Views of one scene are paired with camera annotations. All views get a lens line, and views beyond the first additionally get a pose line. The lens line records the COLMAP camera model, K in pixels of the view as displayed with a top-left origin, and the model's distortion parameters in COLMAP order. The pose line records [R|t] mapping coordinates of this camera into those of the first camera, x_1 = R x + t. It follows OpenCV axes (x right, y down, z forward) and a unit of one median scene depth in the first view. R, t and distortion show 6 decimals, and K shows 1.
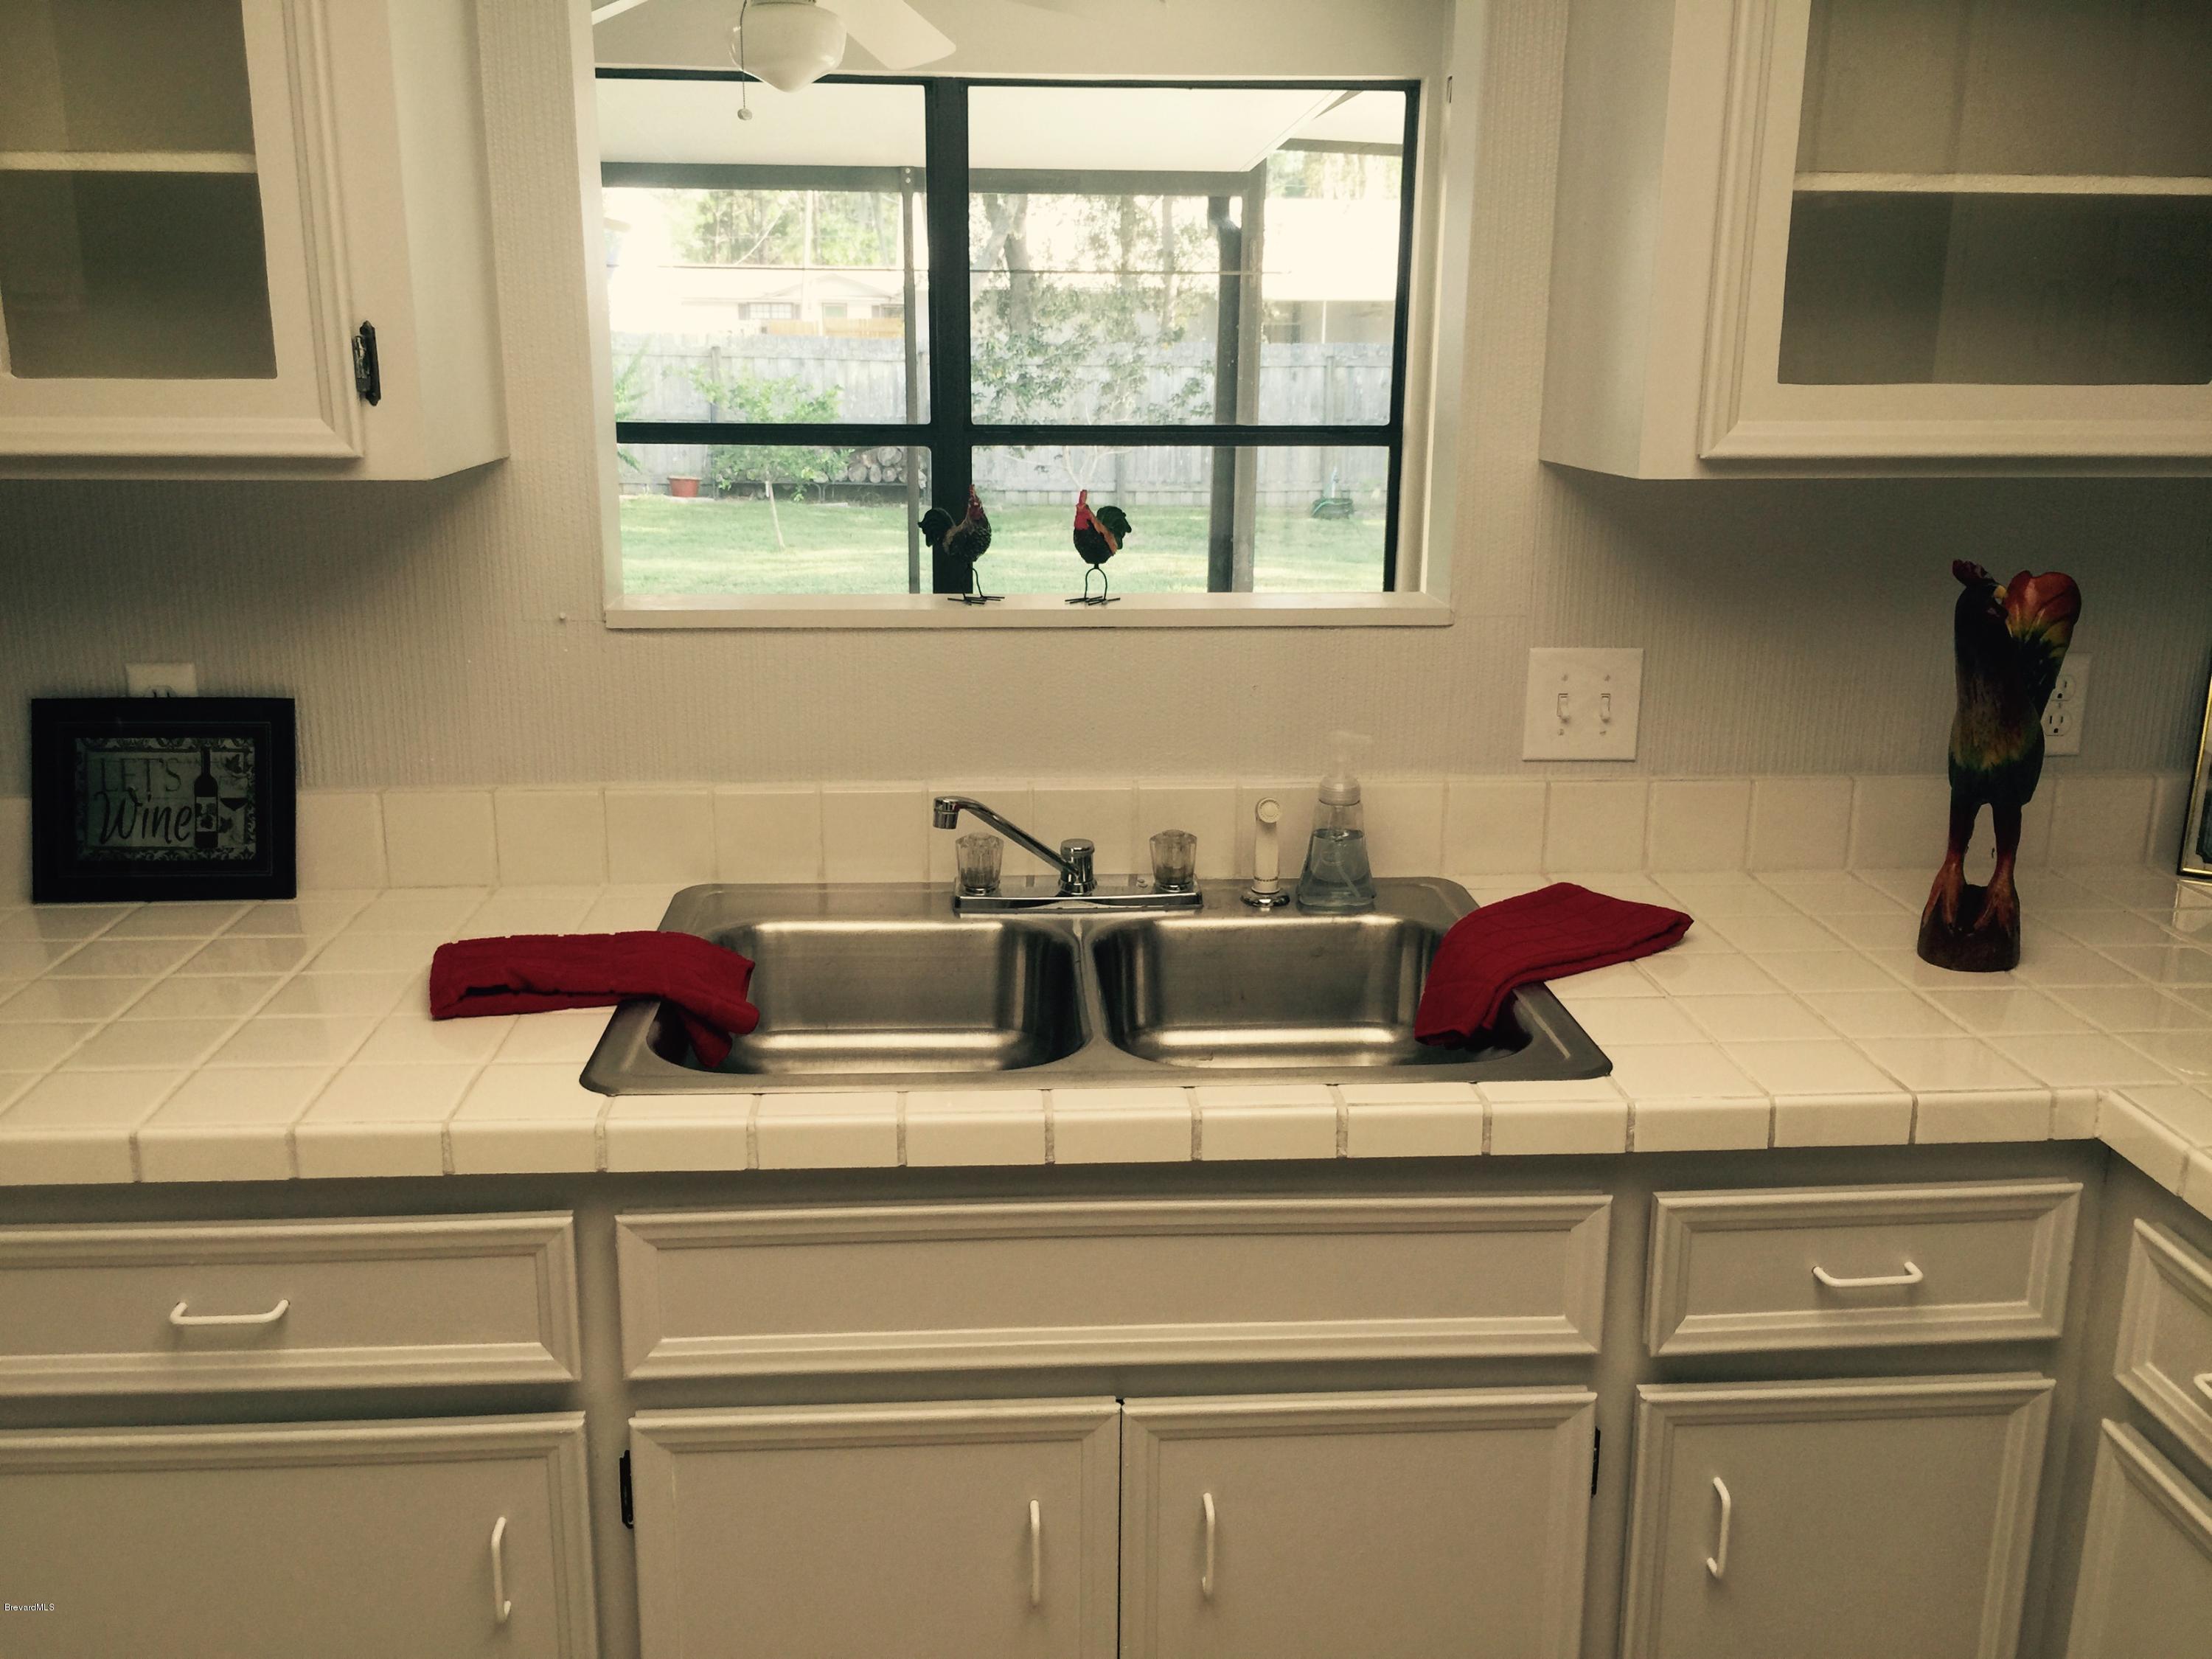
lens RADIAL K [[1842.9, 0, 1106.0], [0, 1842.9, 829.5], [0, 0, 1]] dist [-0.002657, -0.004059]
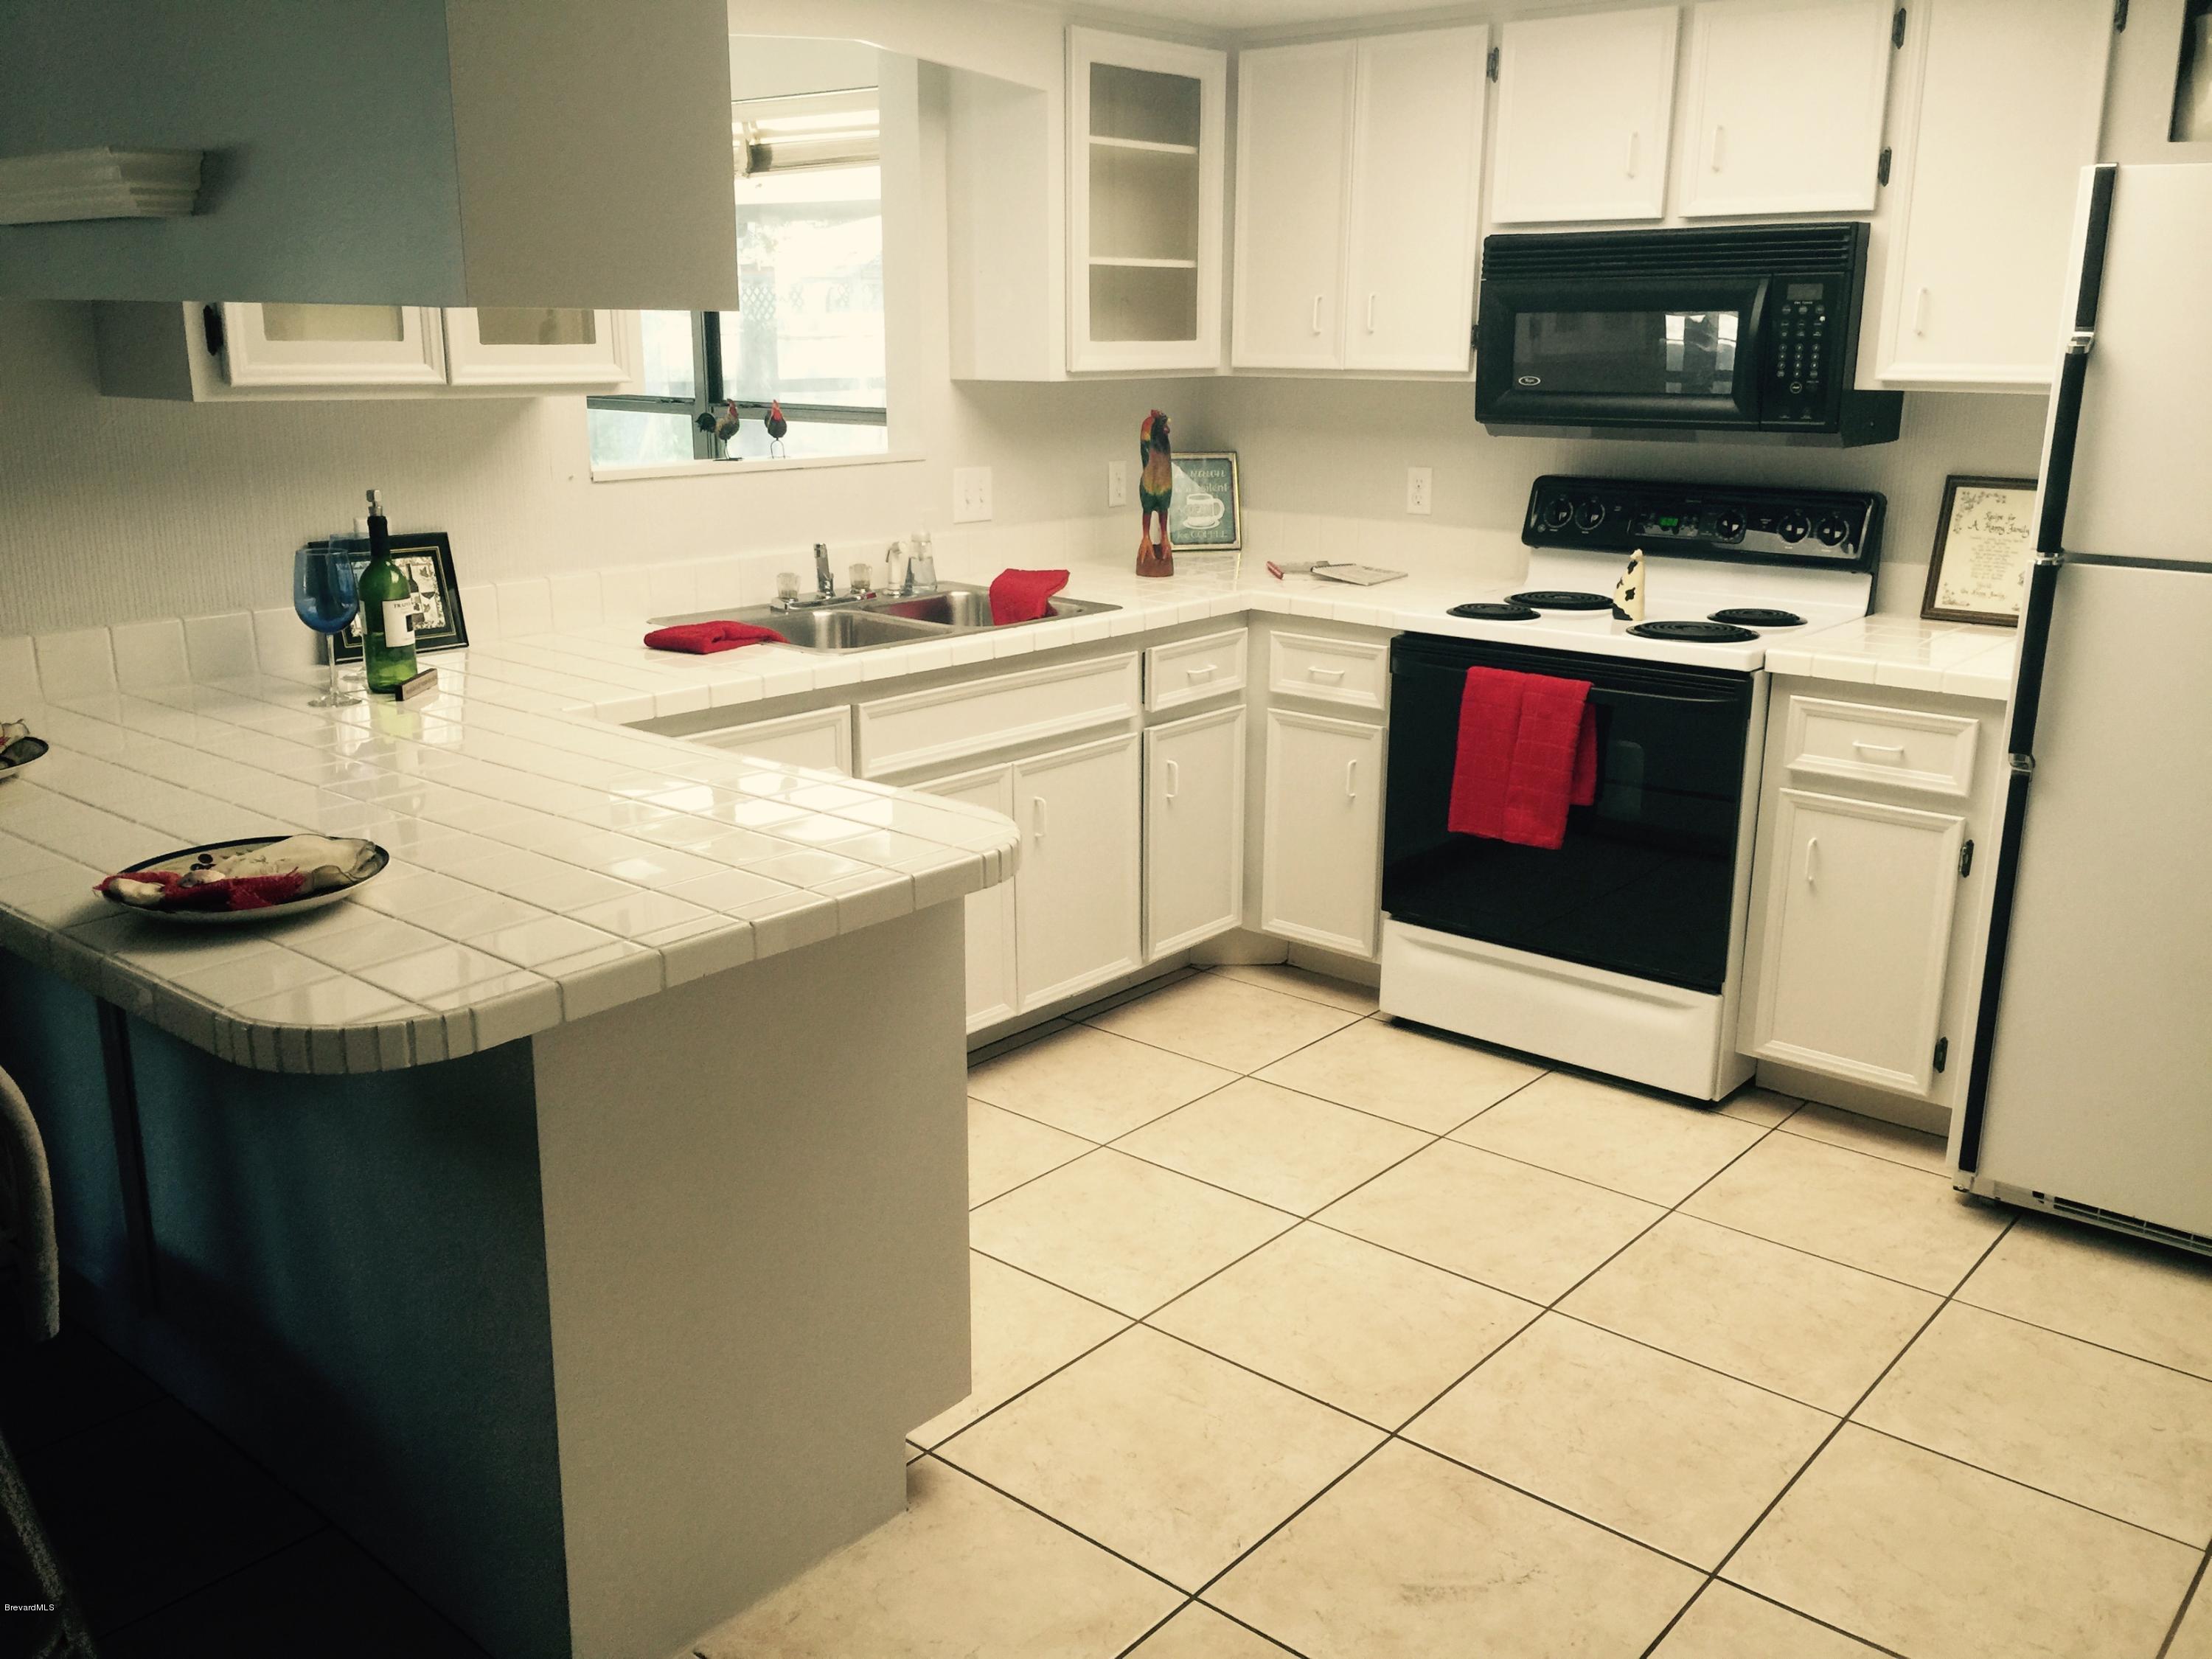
lens RADIAL K [[1875.7, 0, 1106.0], [0, 1875.7, 829.5], [0, 0, 1]] dist [0.075765, -0.001277]
pose [[0.691261, -0.192199, 0.696576, -1.414441], [0.182677, 0.979147, 0.088883, 0.170490], [-0.699133, 0.065807, 0.711957, -0.733734]]
